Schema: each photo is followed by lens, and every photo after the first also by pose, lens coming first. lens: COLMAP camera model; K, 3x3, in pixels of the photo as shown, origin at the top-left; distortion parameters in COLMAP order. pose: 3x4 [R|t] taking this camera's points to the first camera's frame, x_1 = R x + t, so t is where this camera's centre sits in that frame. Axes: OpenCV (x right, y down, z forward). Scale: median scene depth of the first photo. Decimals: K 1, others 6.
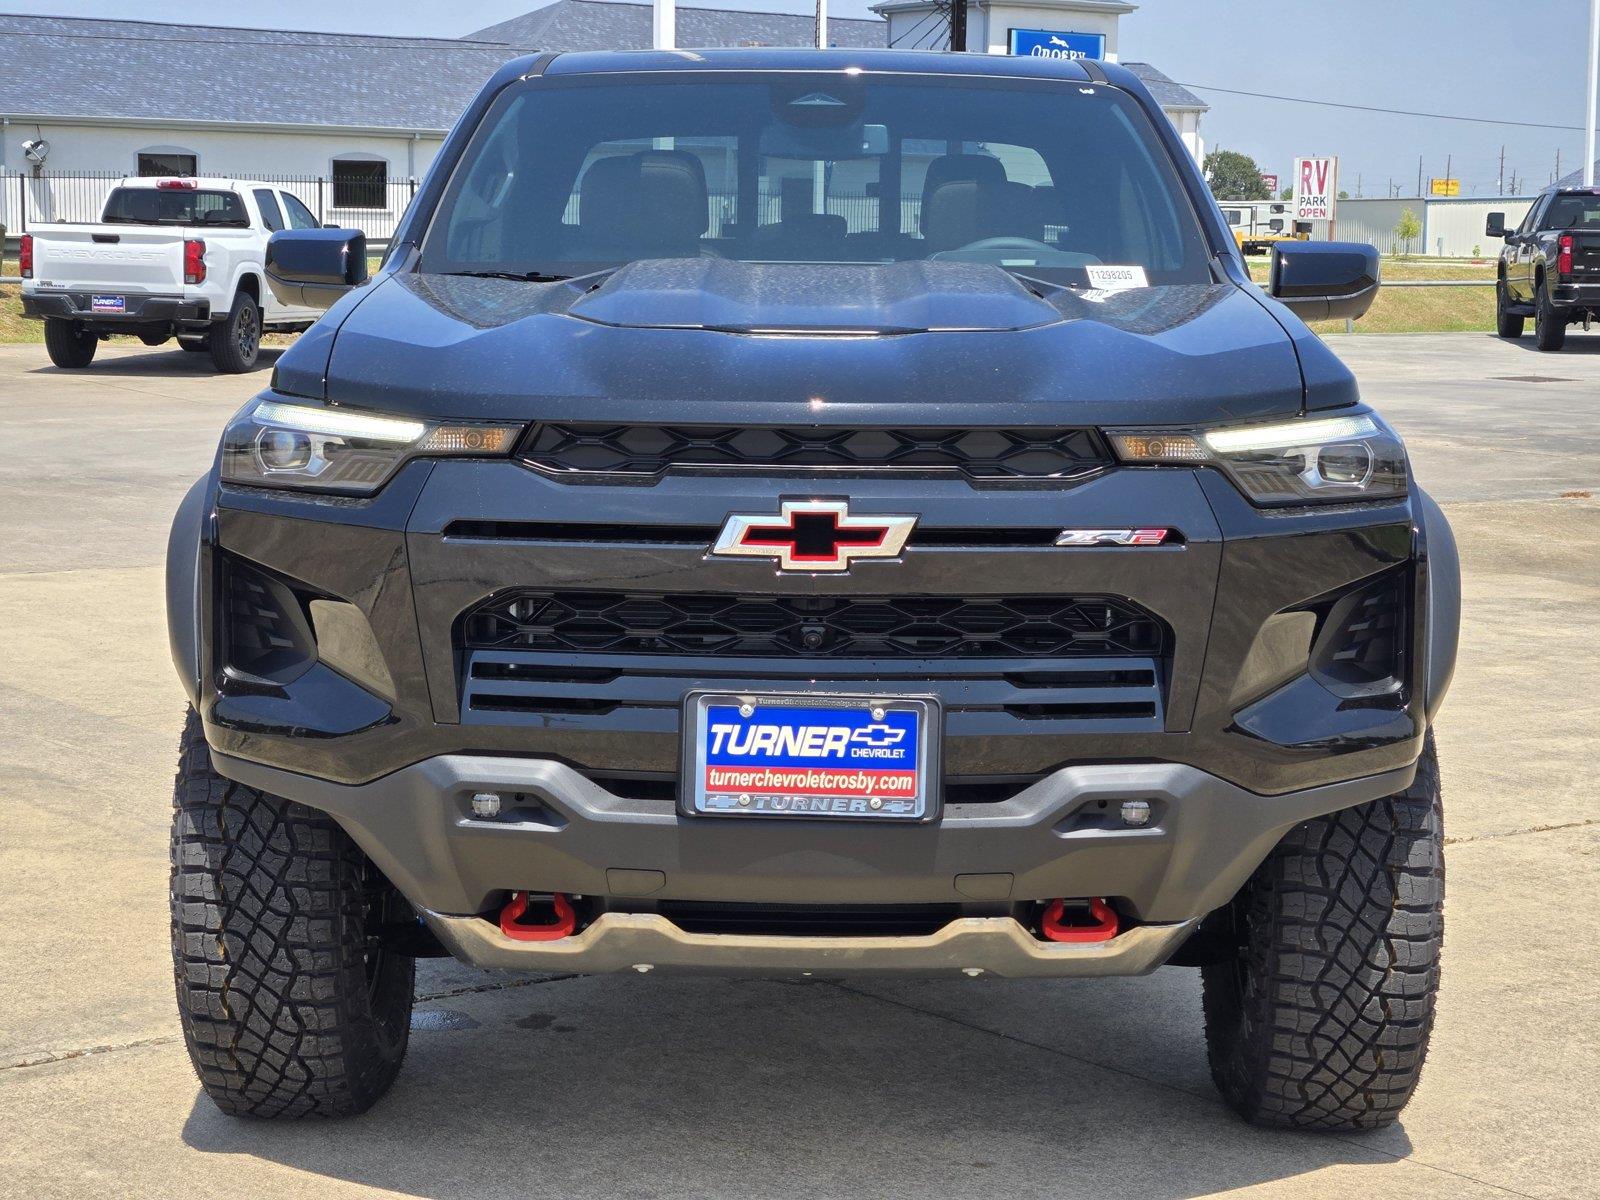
lens RADIAL K [[3186.0, 0, 801.8], [0, 3186.0, 557.2], [0, 0, 1]] dist [-0.631189, 5.981490]
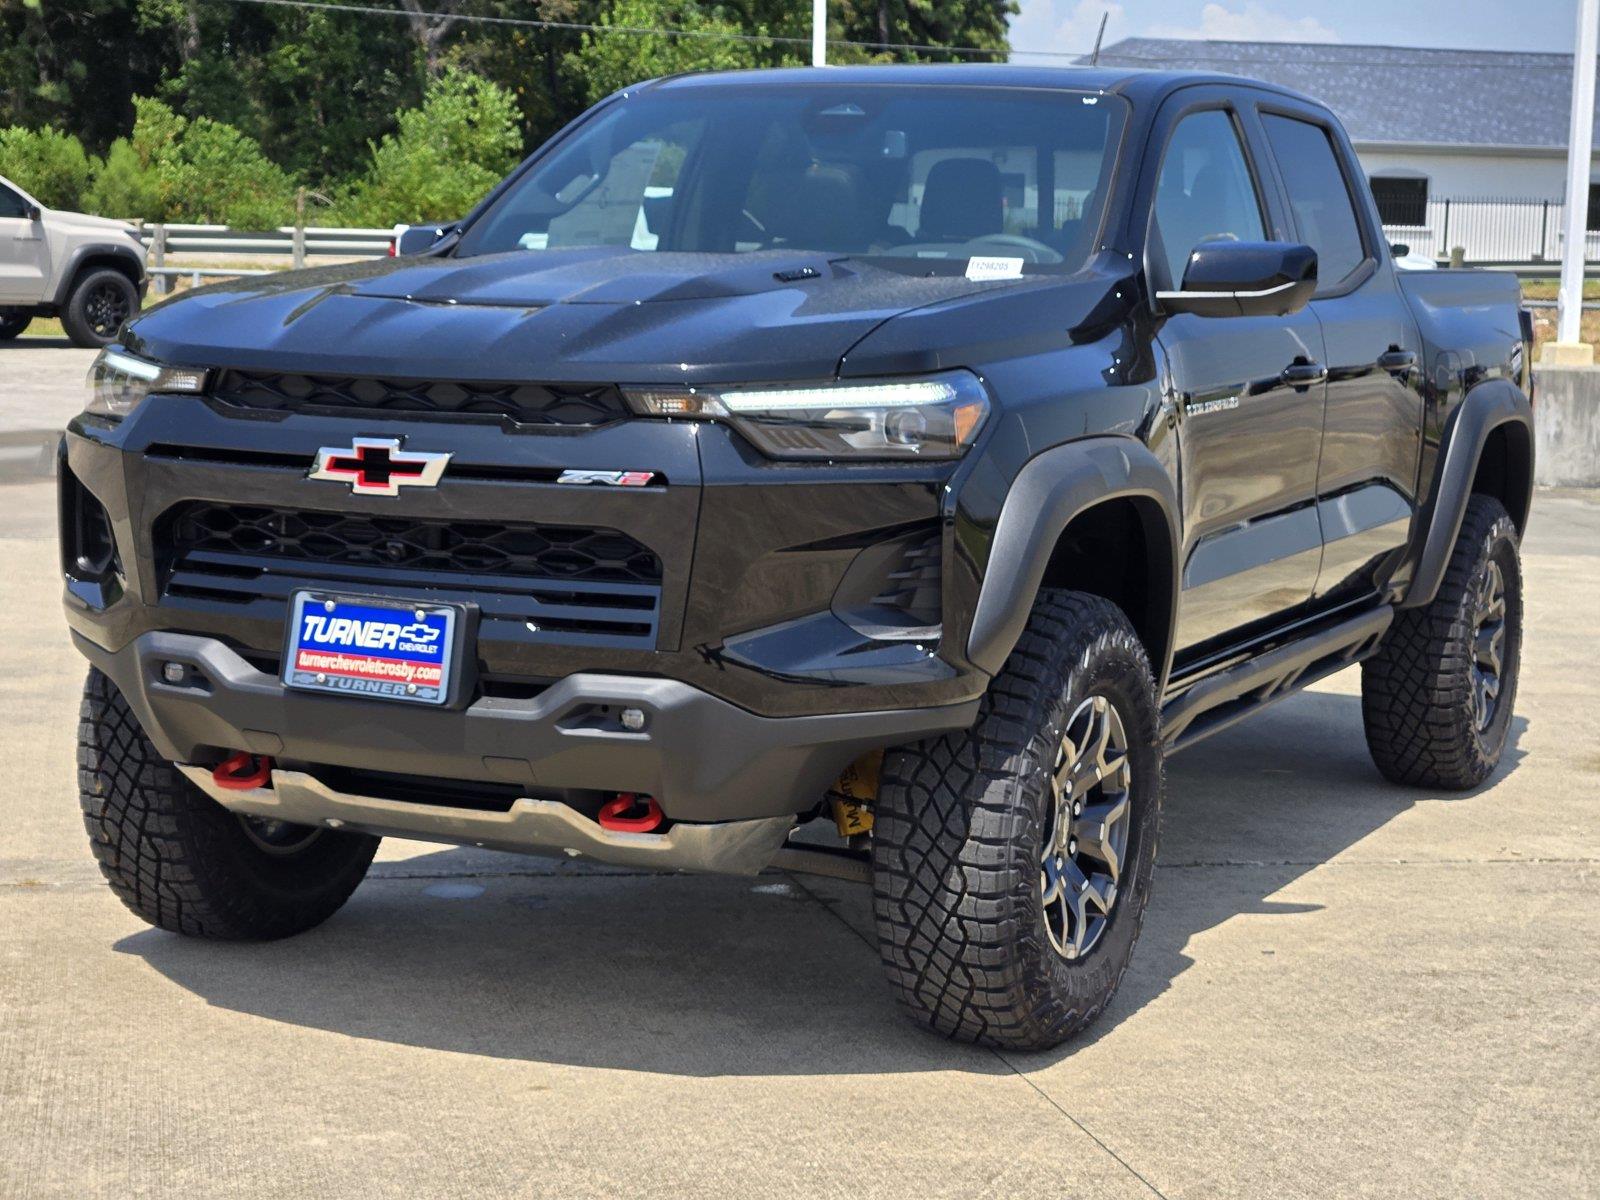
lens RADIAL K [[3186.0, 0, 801.8], [0, 3186.0, 557.2], [0, 0, 1]] dist [-0.631189, 5.981490]
pose [[0.910952, 0.052600, -0.409145, 0.639676], [-0.055762, 0.998435, 0.004206, 0.013733], [0.408726, 0.018983, 0.912460, -0.037649]]
